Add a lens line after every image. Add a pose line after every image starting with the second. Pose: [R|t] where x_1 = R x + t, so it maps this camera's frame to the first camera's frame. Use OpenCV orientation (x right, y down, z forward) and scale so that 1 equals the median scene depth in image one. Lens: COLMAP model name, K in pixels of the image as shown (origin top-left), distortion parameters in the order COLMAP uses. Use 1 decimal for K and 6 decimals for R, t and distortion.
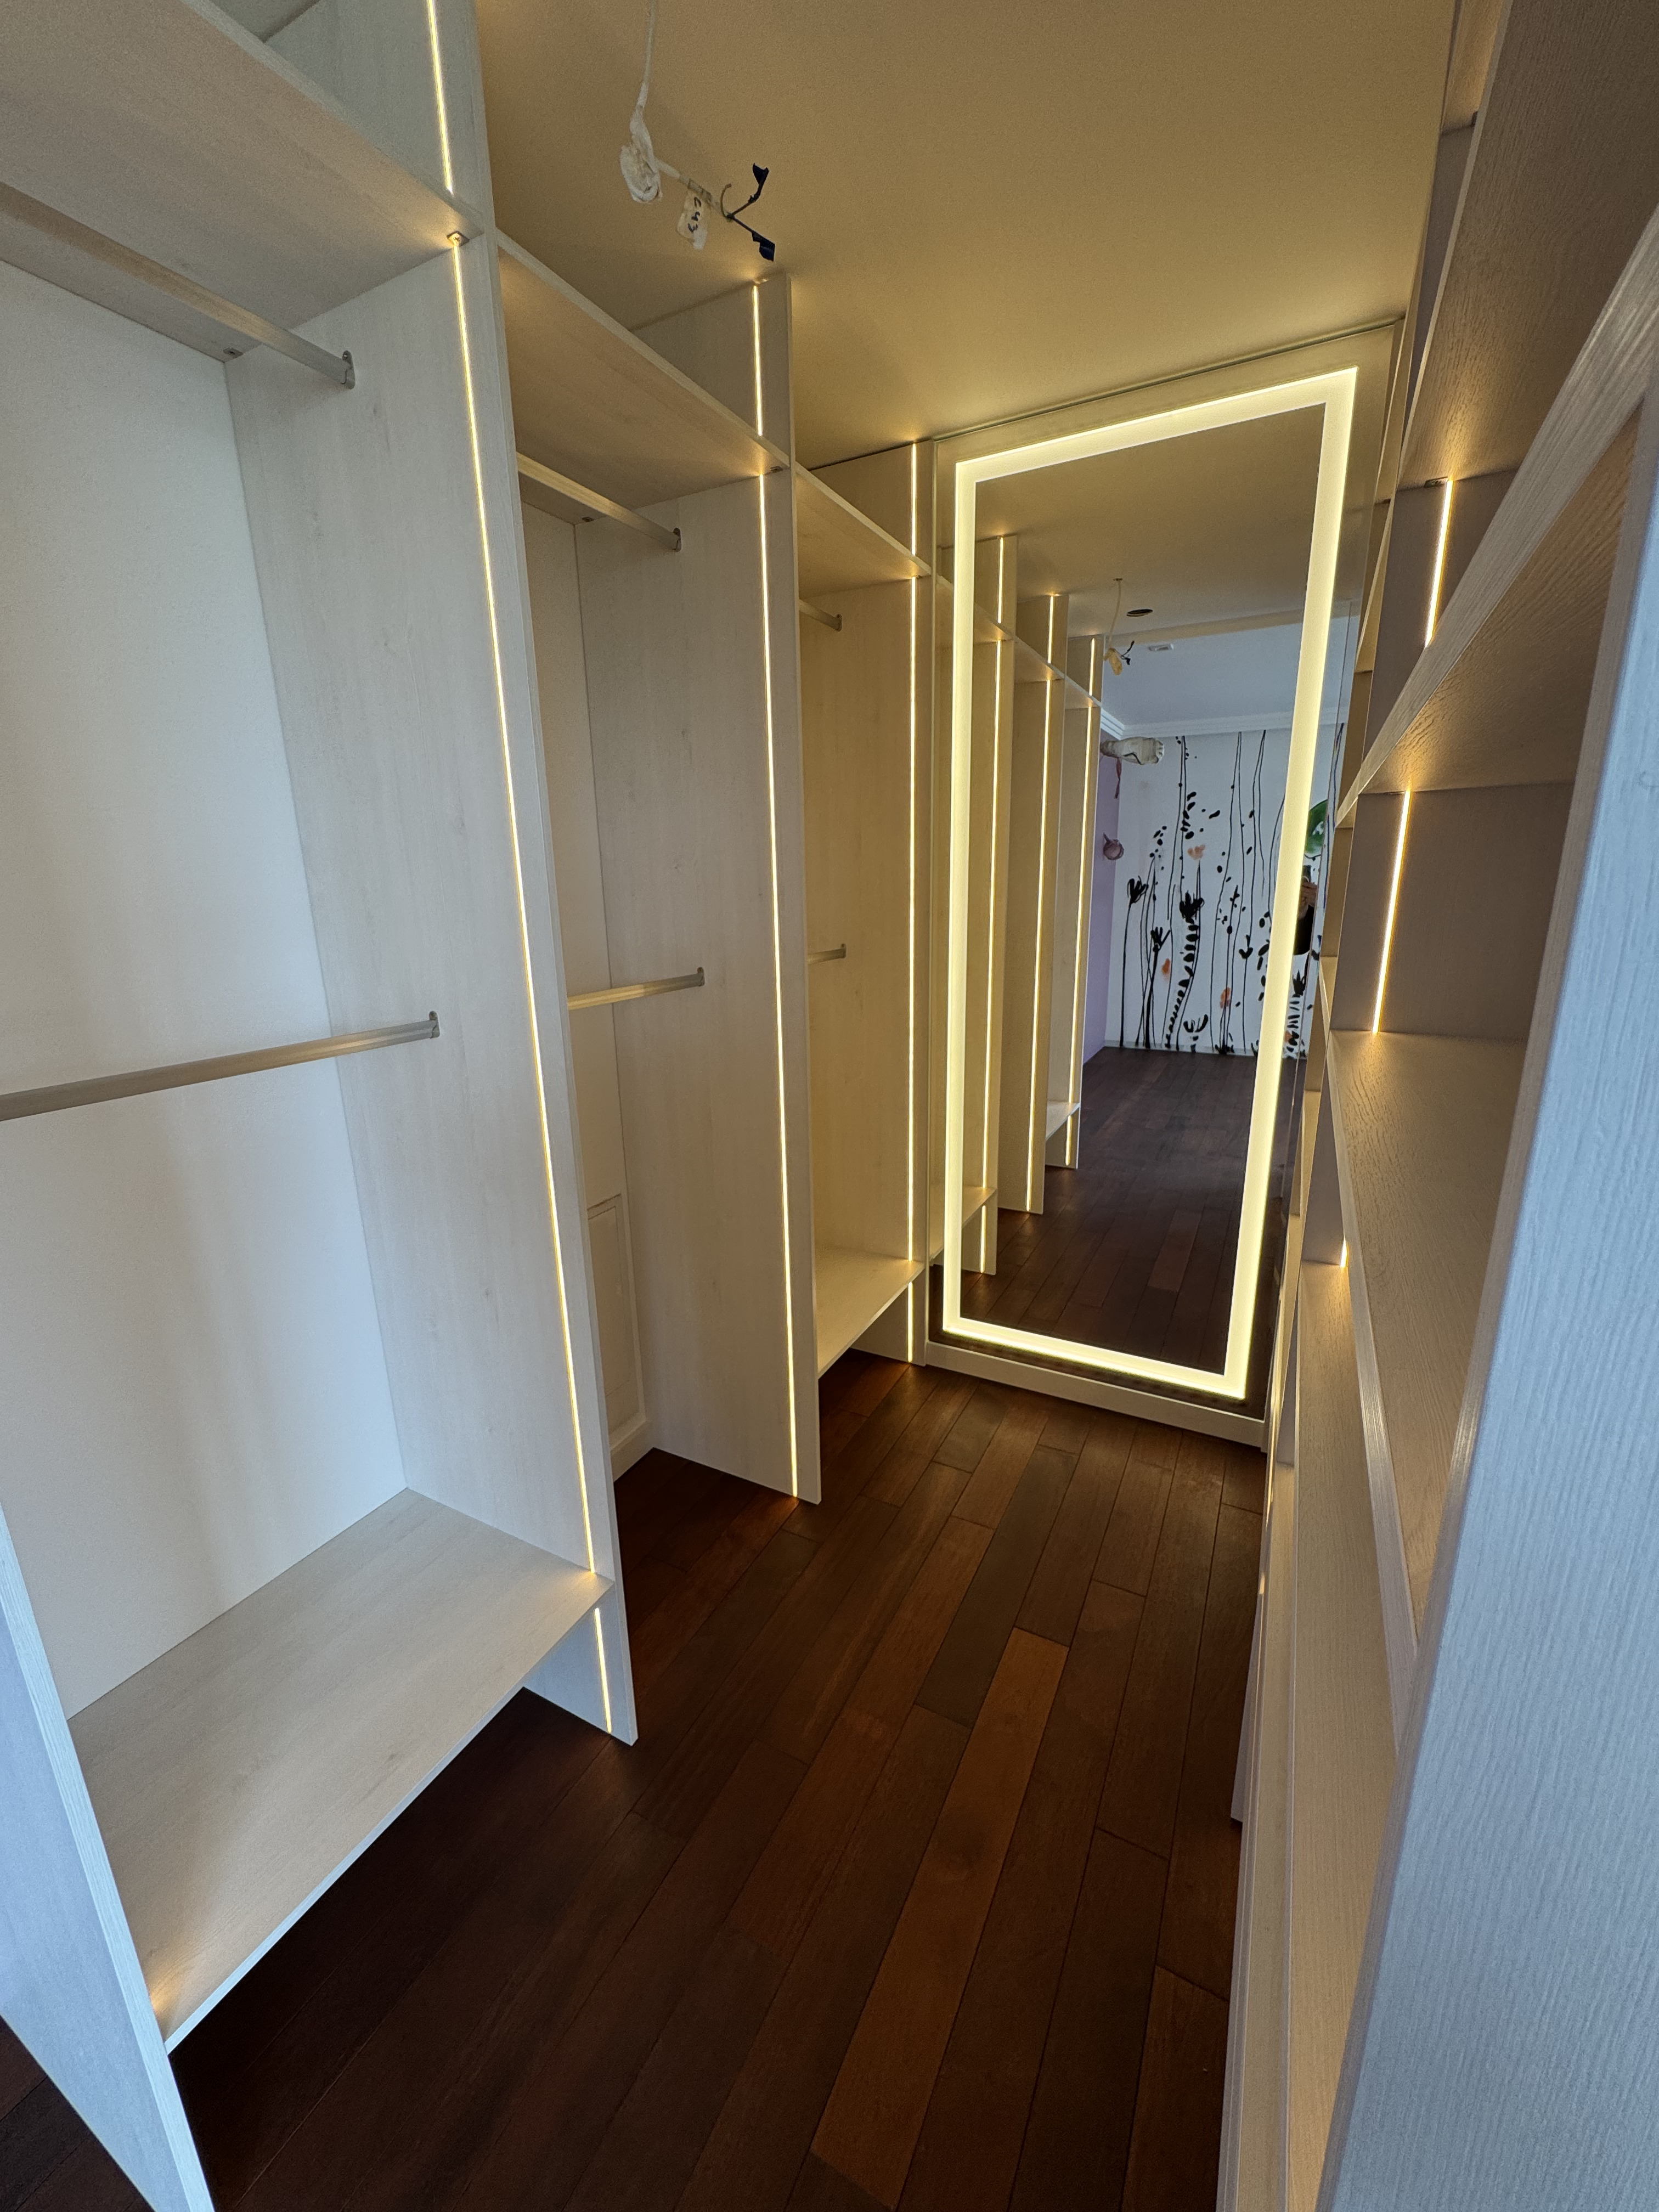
lens RADIAL K [[880.1, 0, 831.4], [0, 880.1, 1104.9], [0, 0, 1]] dist [-0.003559, 0.000830]
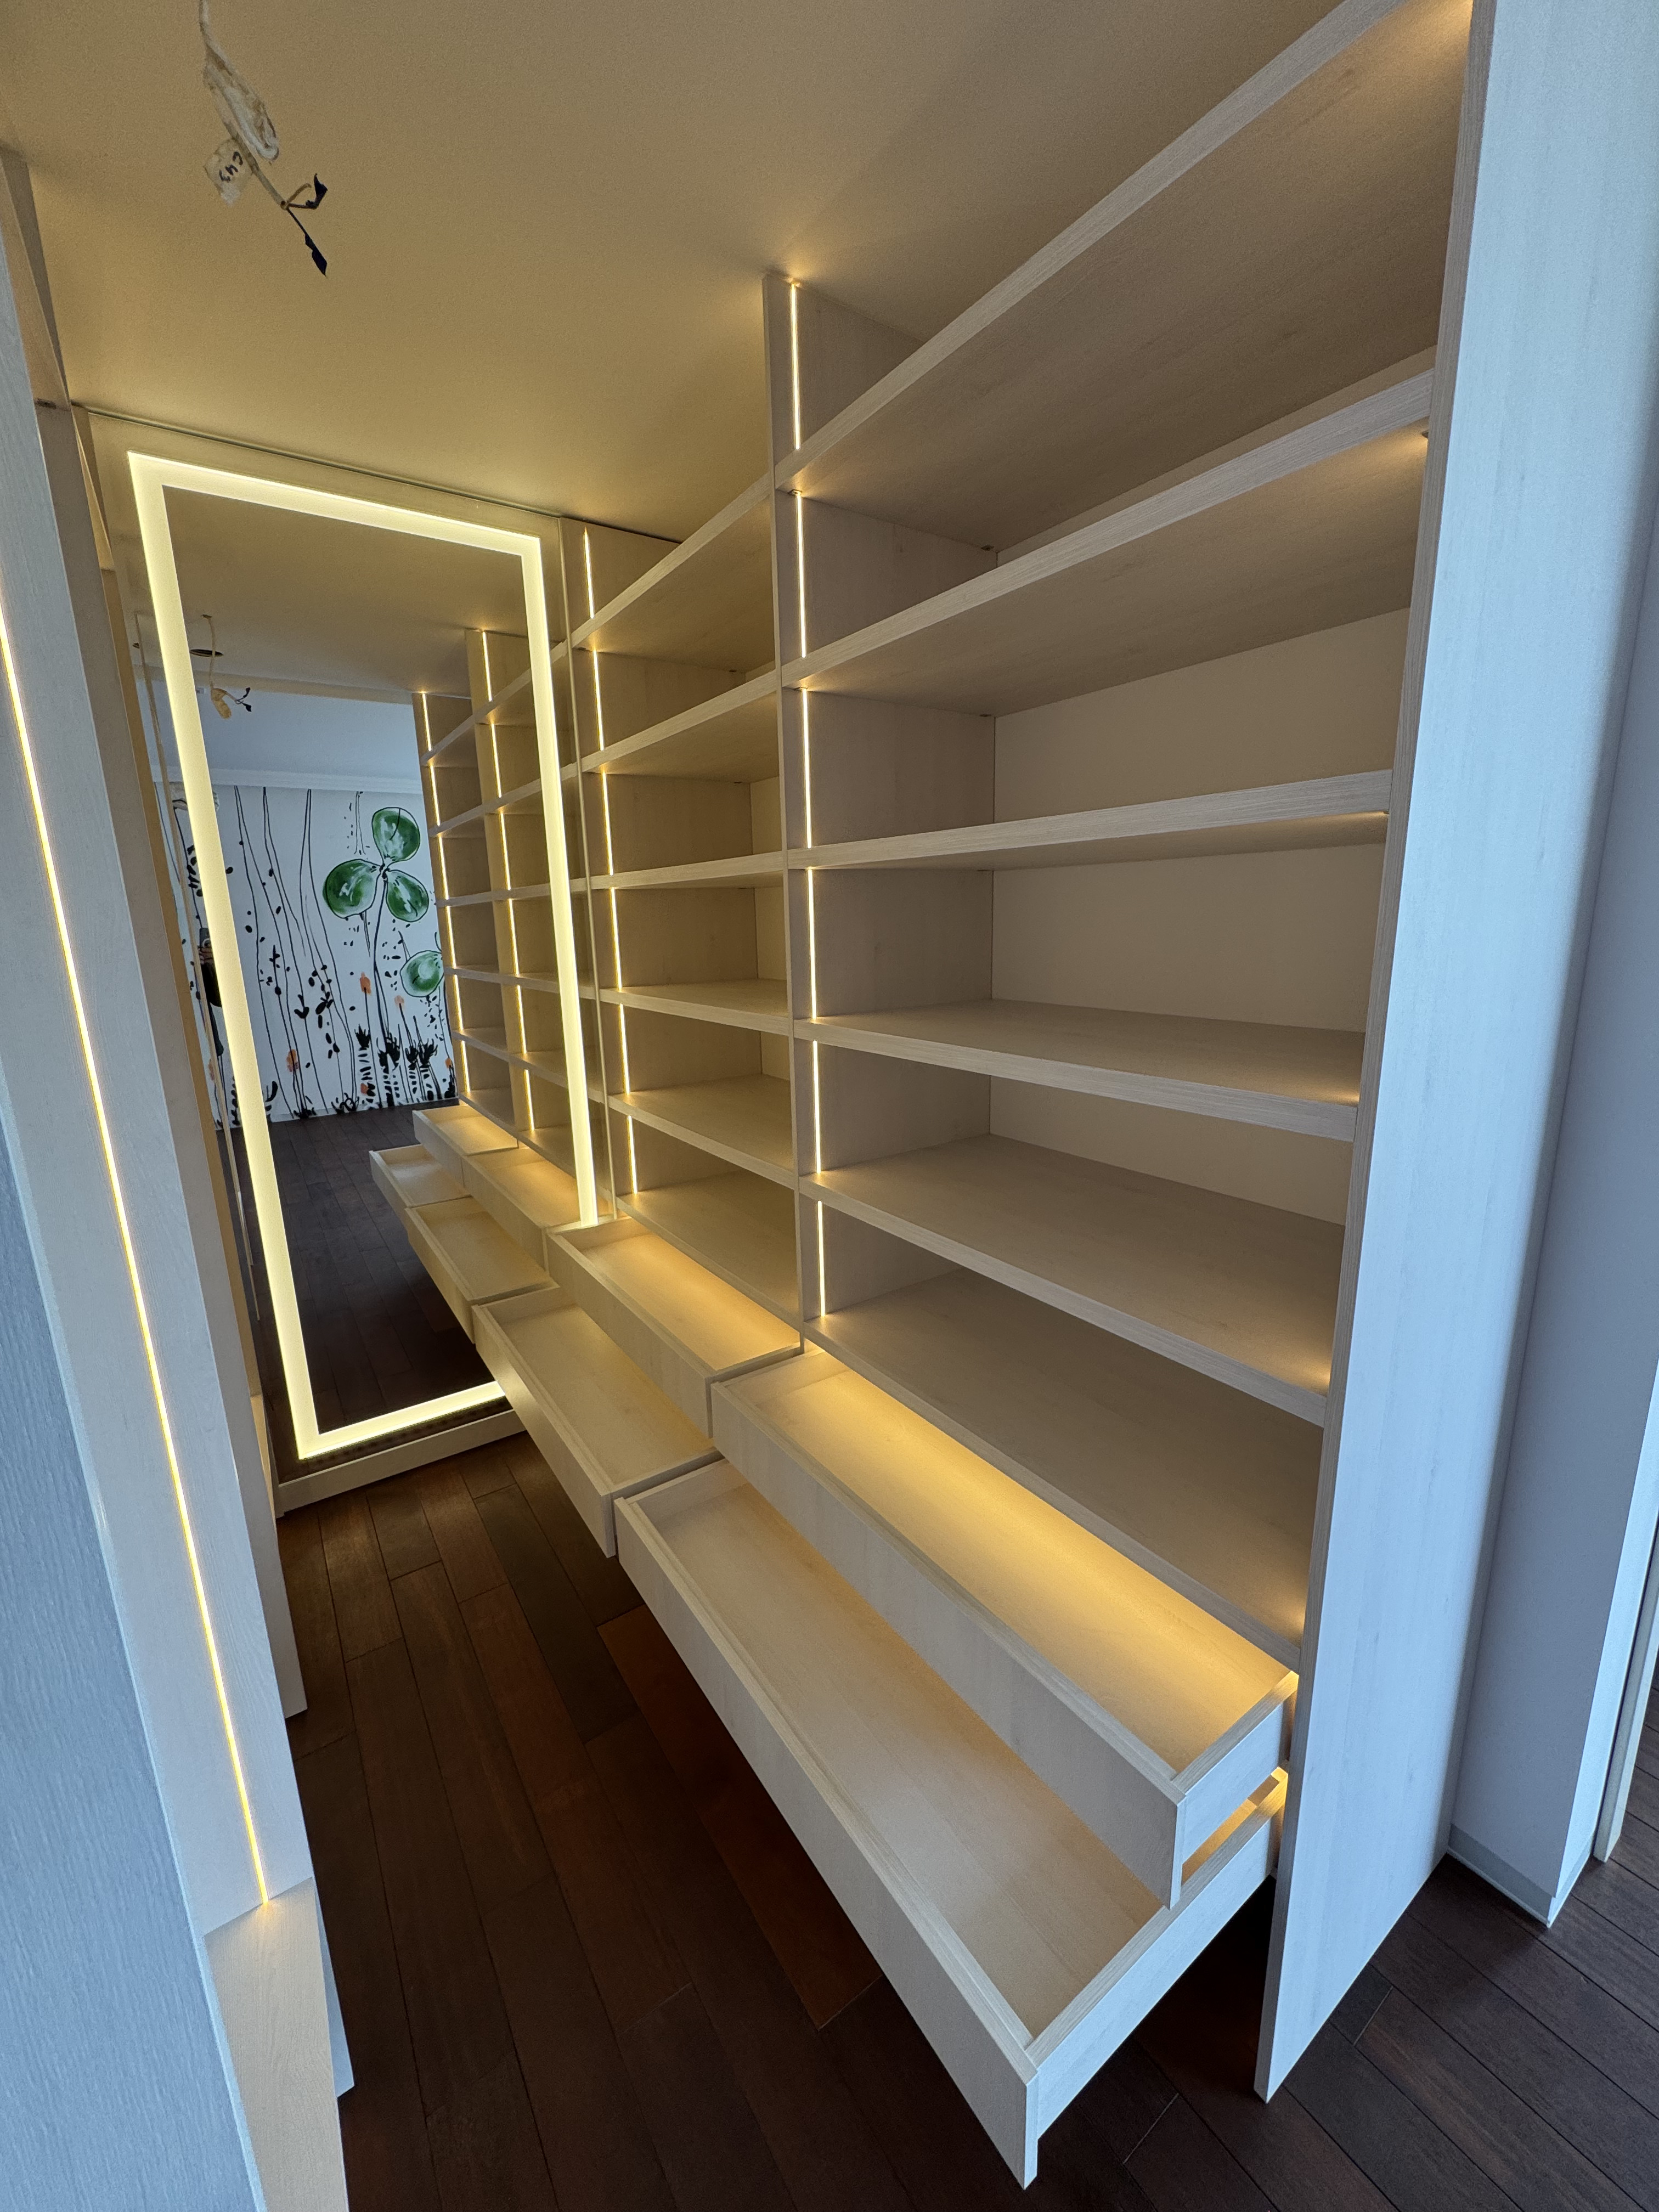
lens RADIAL K [[880.1, 0, 831.5], [0, 880.1, 1104.9], [0, 0, 1]] dist [-0.003559, 0.000830]
pose [[0.465928, -0.181246, 0.866060, -0.303003], [0.238366, 0.968321, 0.074409, -0.015972], [-0.852110, 0.171771, 0.494371, 0.086161]]
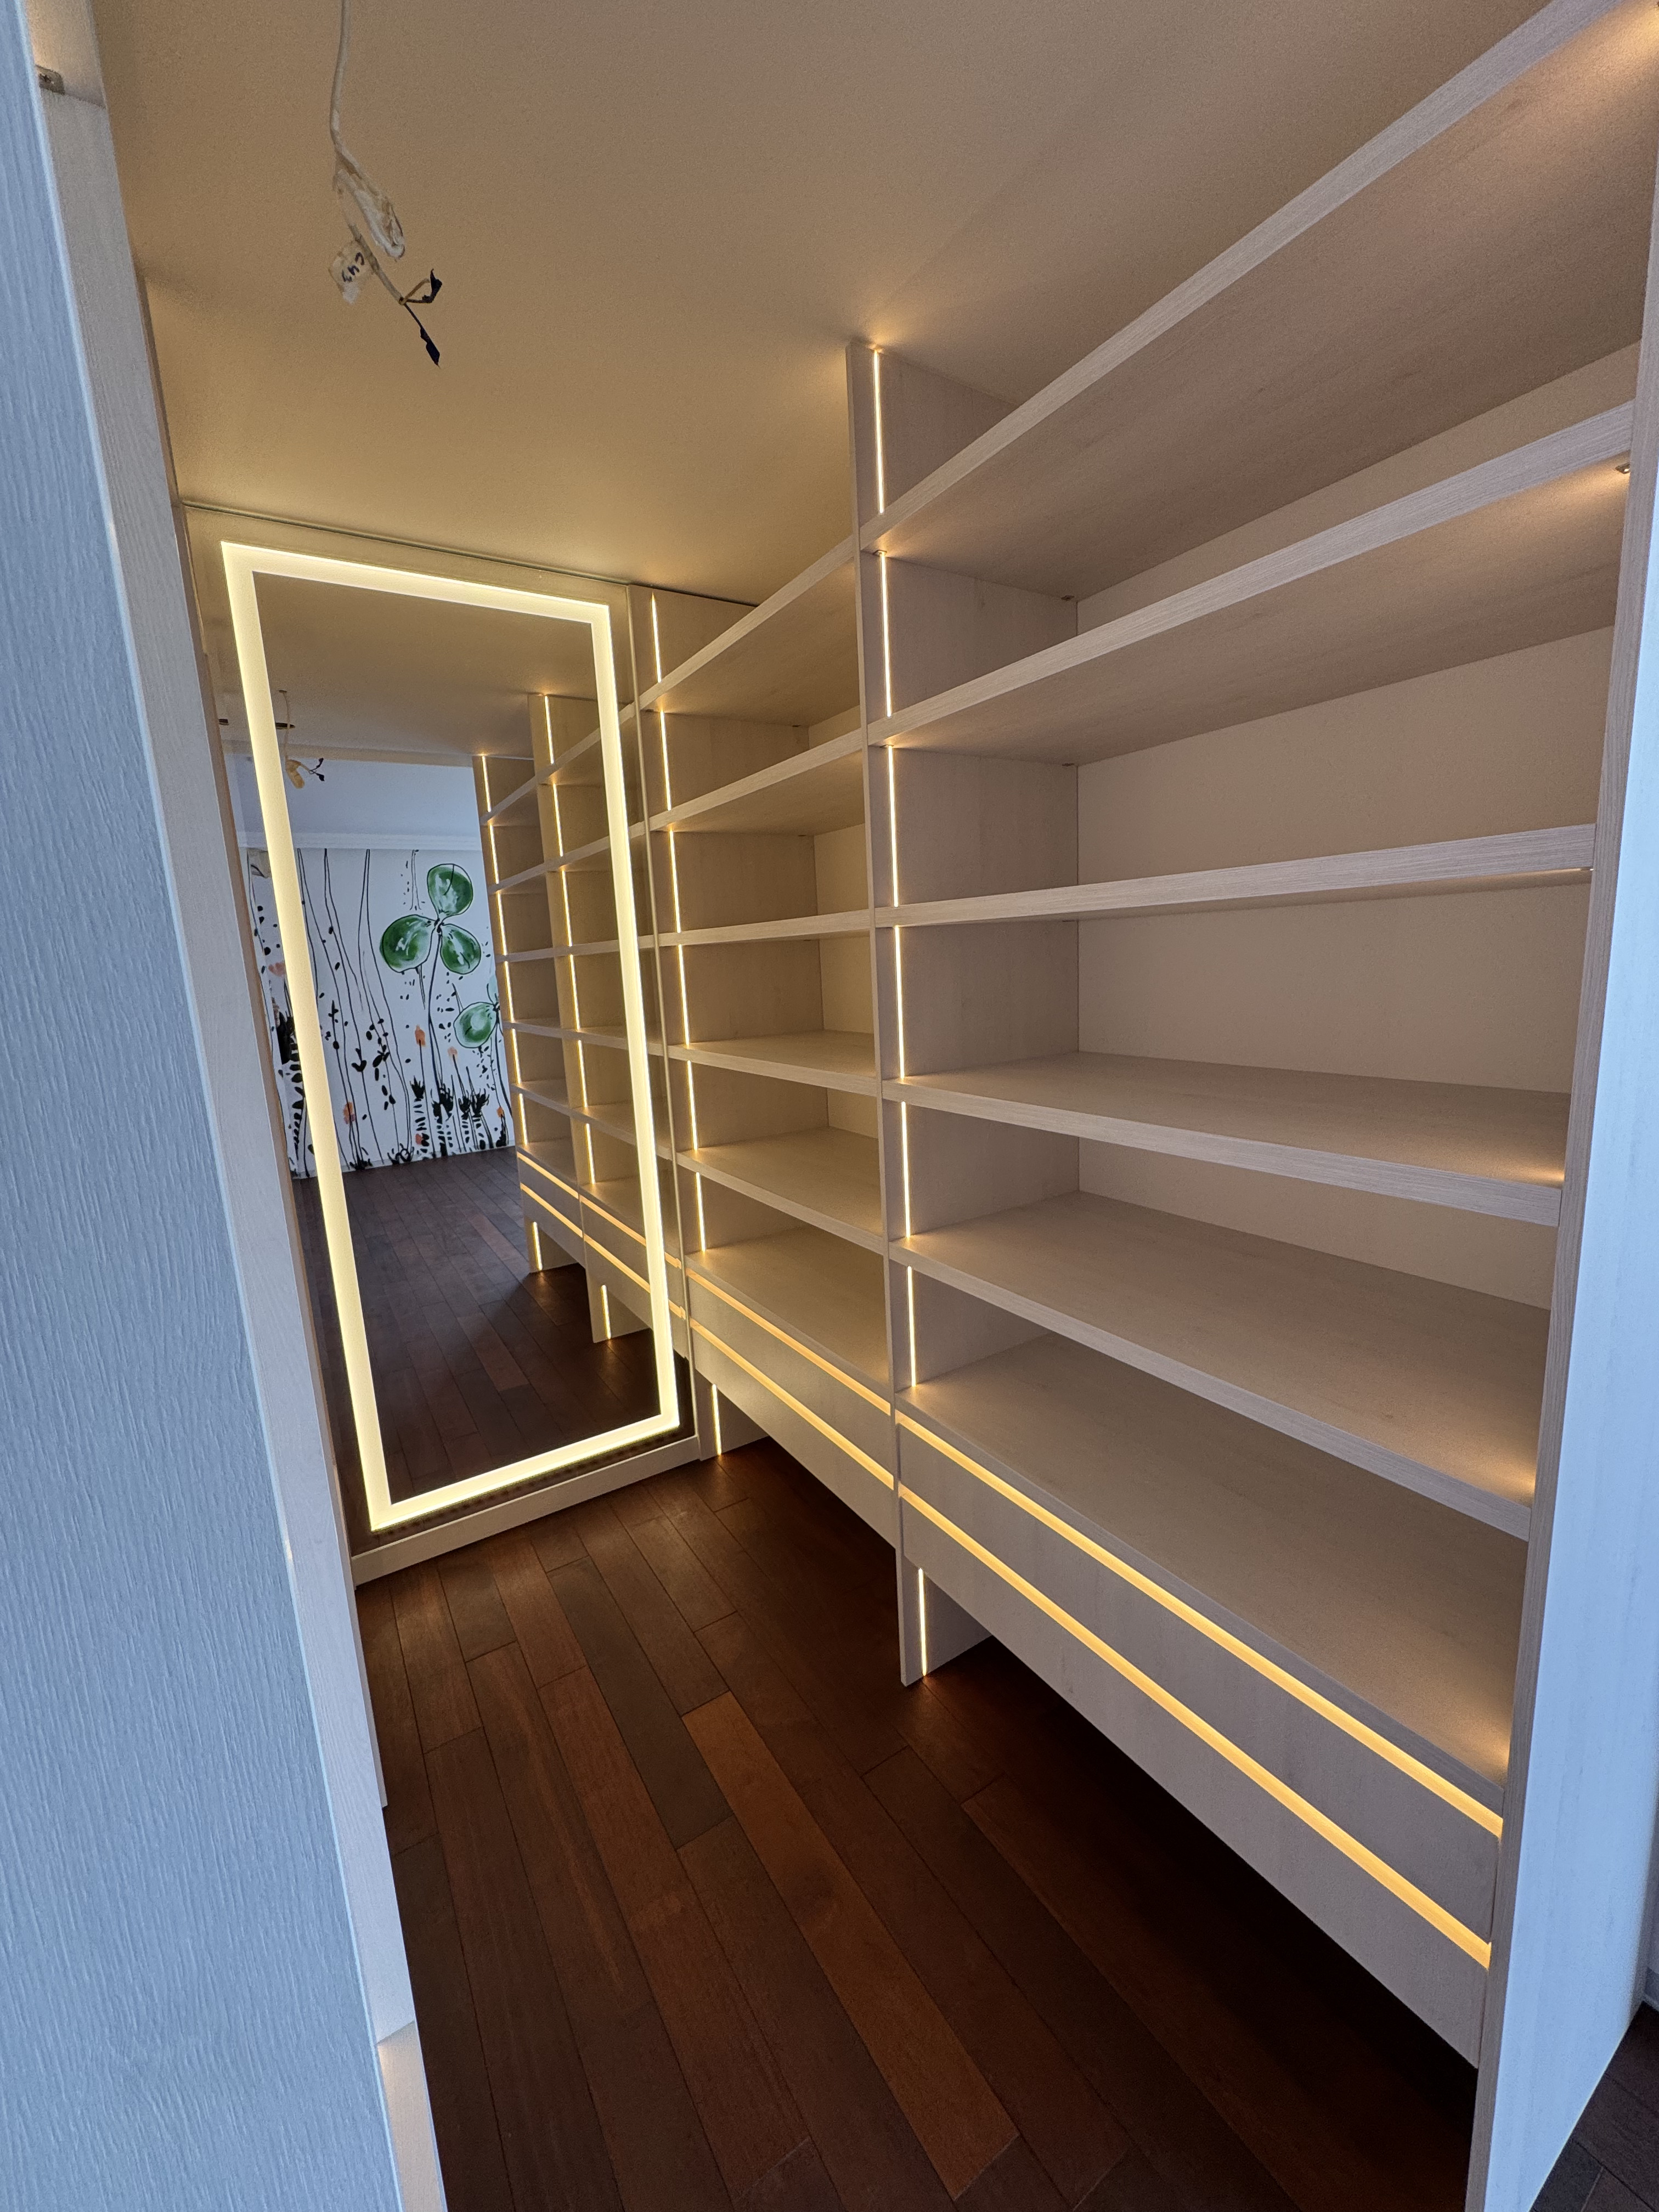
lens RADIAL K [[880.1, 0, 832.1], [0, 880.1, 1104.8], [0, 0, 1]] dist [-0.003559, 0.000830]
pose [[0.498220, -0.153503, 0.853355, -0.300897], [0.257362, 0.966029, 0.023514, -0.040949], [-0.827975, 0.207906, 0.520801, 0.123253]]
